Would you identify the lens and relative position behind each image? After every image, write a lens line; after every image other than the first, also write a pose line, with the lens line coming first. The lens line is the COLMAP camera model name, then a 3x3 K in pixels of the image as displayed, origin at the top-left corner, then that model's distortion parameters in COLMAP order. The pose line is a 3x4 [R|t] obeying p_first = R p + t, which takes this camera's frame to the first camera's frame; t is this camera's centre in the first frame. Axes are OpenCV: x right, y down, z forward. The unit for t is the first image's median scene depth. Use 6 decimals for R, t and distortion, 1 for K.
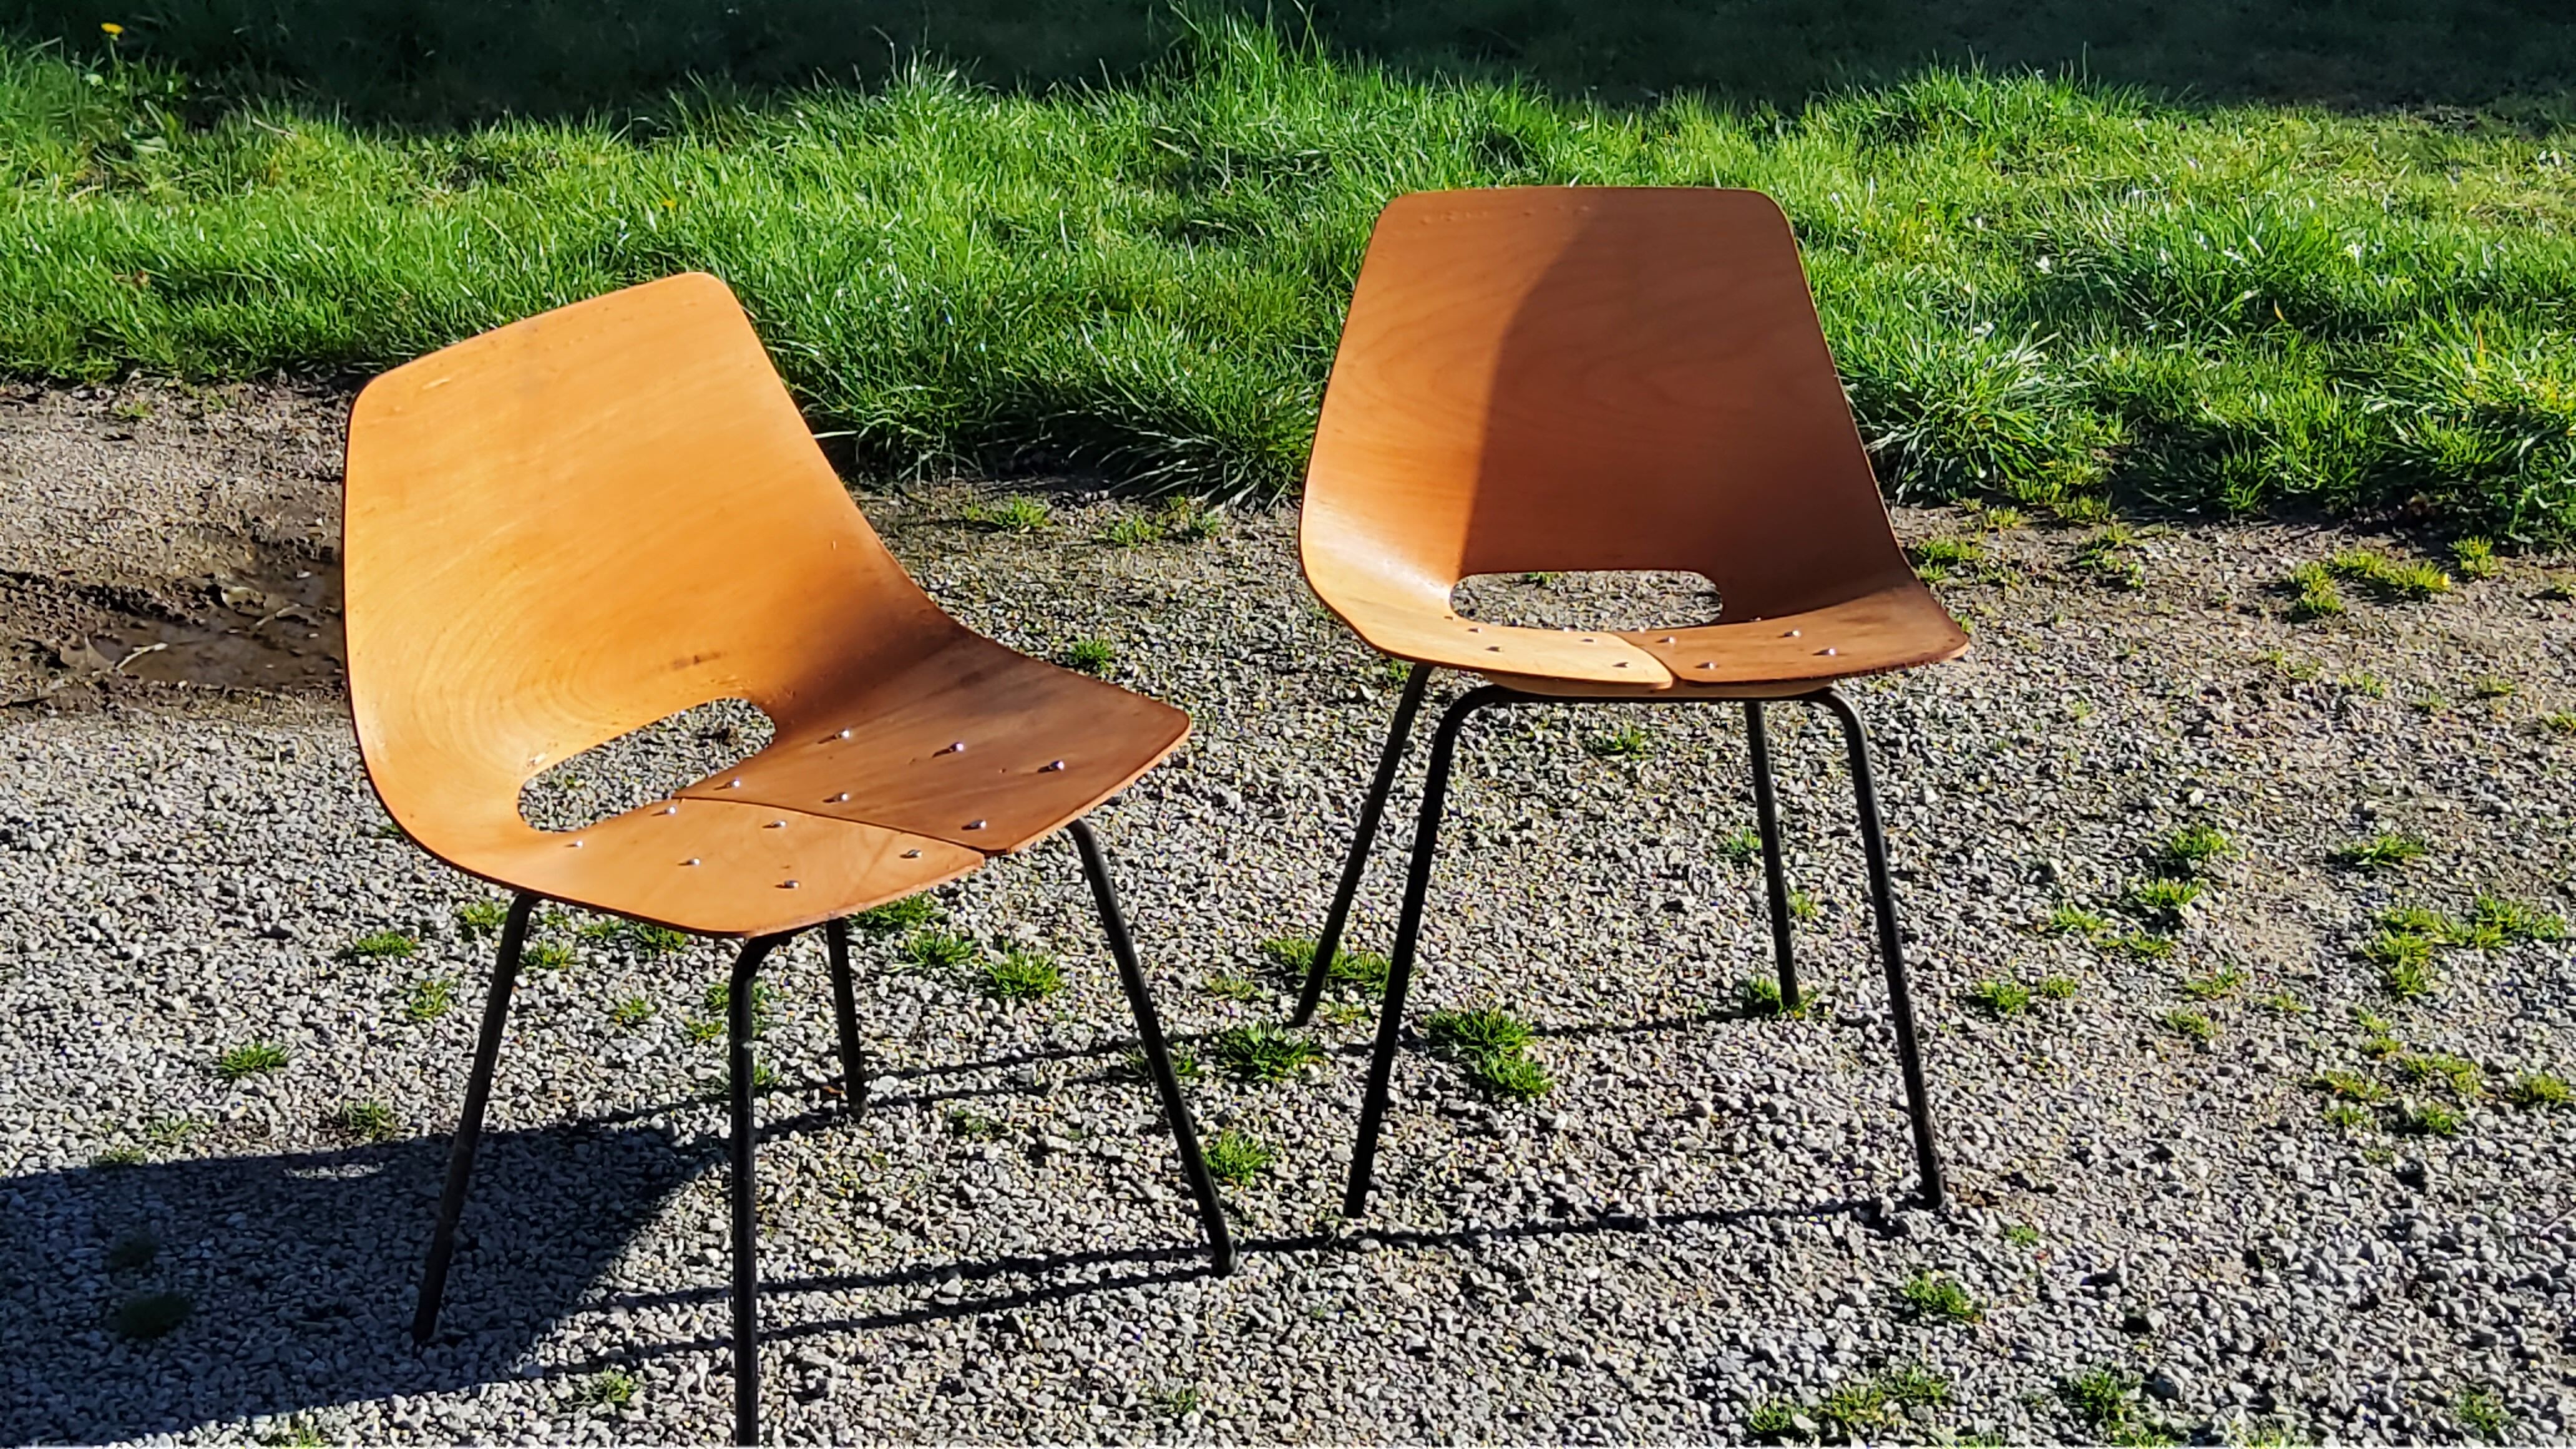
lens RADIAL K [[3833.9, 0, 1279.4], [0, 3833.9, 717.3], [0, 0, 1]] dist [0.114105, 0.000000]
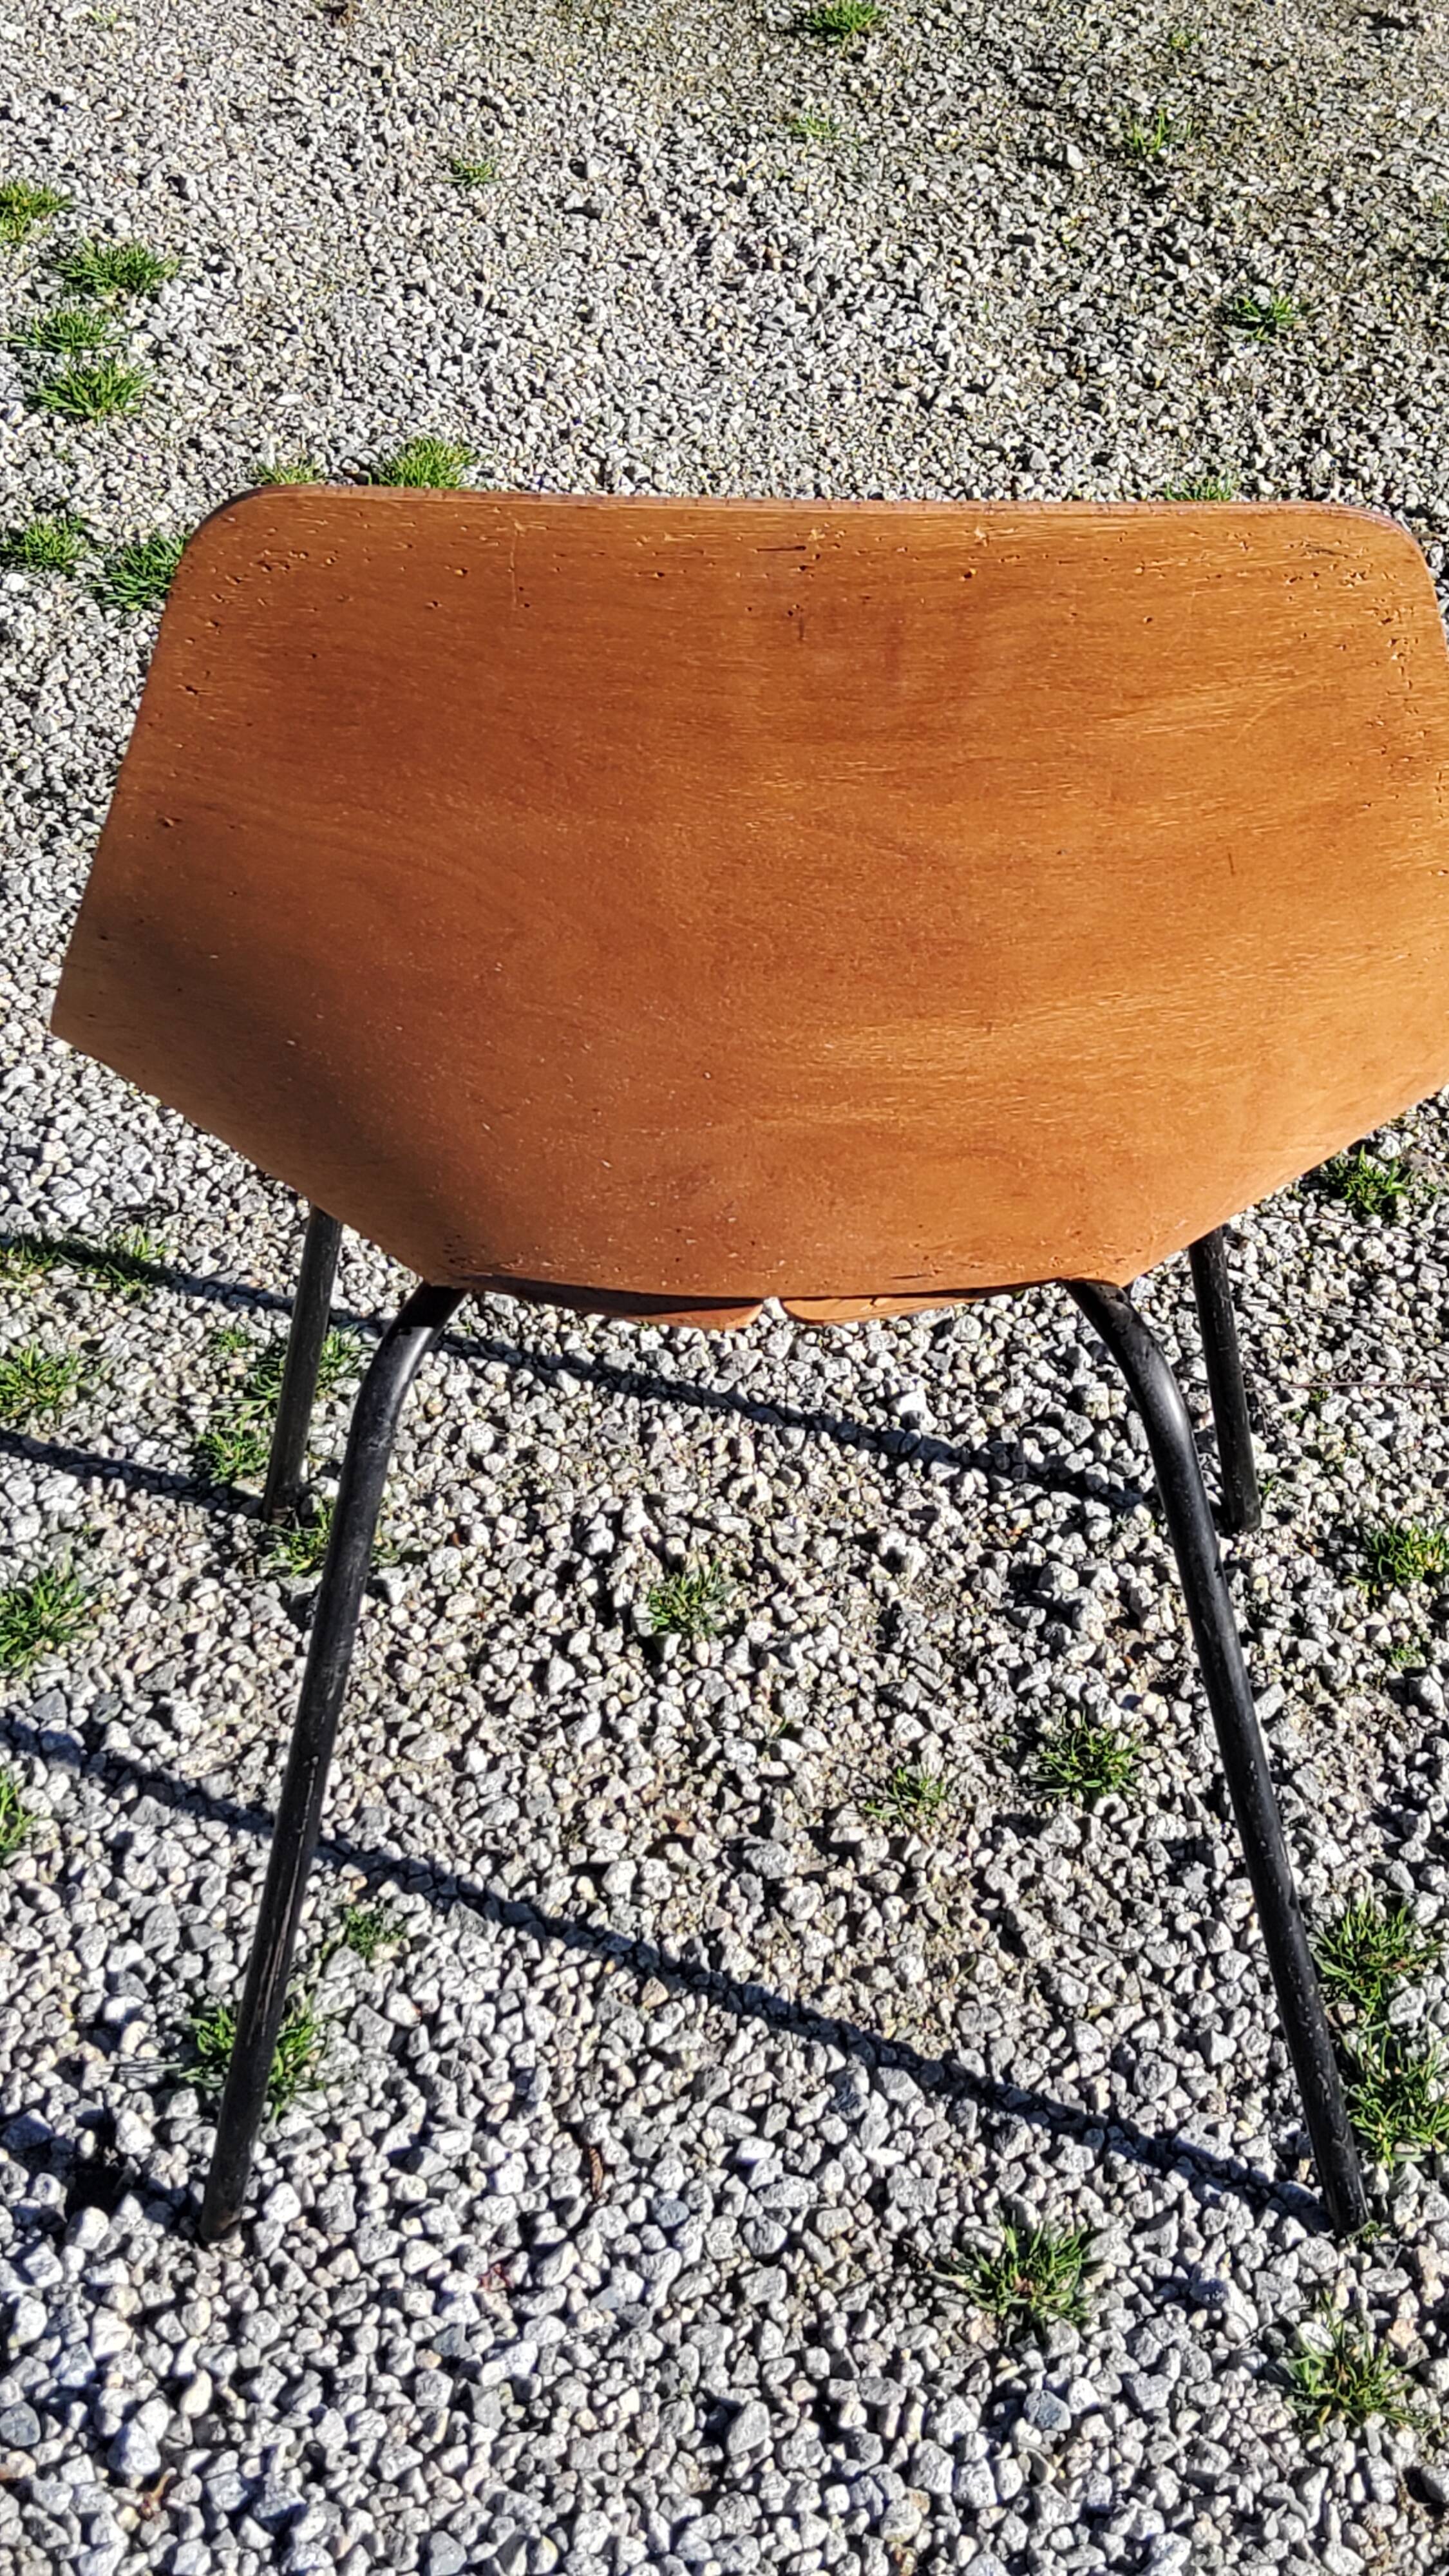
lens RADIAL K [[3819.4, 0, 749.7], [0, 3819.4, 1283.2], [0, 0, 1]] dist [0.101102, 0.000000]
pose [[0.827786, 0.369904, -0.421832, 0.483143], [-0.213562, 0.903015, 0.372768, -0.098260], [0.518809, -0.218485, 0.826500, 0.402698]]
